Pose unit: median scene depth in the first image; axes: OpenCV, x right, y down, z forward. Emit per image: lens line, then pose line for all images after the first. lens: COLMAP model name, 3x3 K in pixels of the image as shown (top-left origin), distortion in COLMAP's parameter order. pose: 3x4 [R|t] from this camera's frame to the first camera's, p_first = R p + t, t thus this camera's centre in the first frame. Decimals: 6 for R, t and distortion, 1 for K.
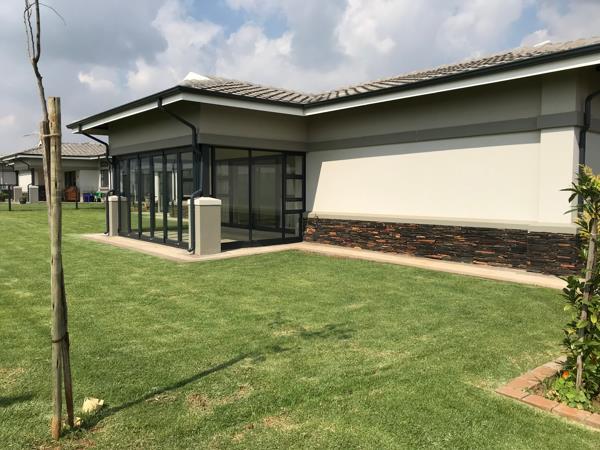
lens RADIAL K [[503.1, 0, 300.0], [0, 503.1, 225.0], [0, 0, 1]] dist [0.006556, -0.001415]
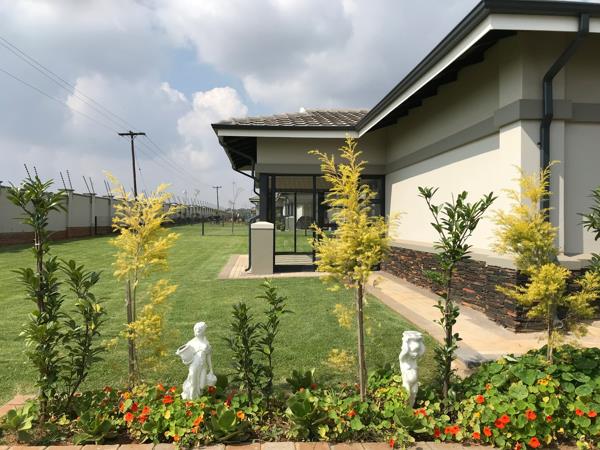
lens RADIAL K [[503.1, 0, 300.0], [0, 503.1, 225.0], [0, 0, 1]] dist [0.006556, -0.001415]
pose [[0.803229, 0.005188, -0.595648, 0.529903], [-0.041317, 0.998039, -0.047024, -0.000056], [0.594235, 0.062381, 0.801868, 0.181765]]
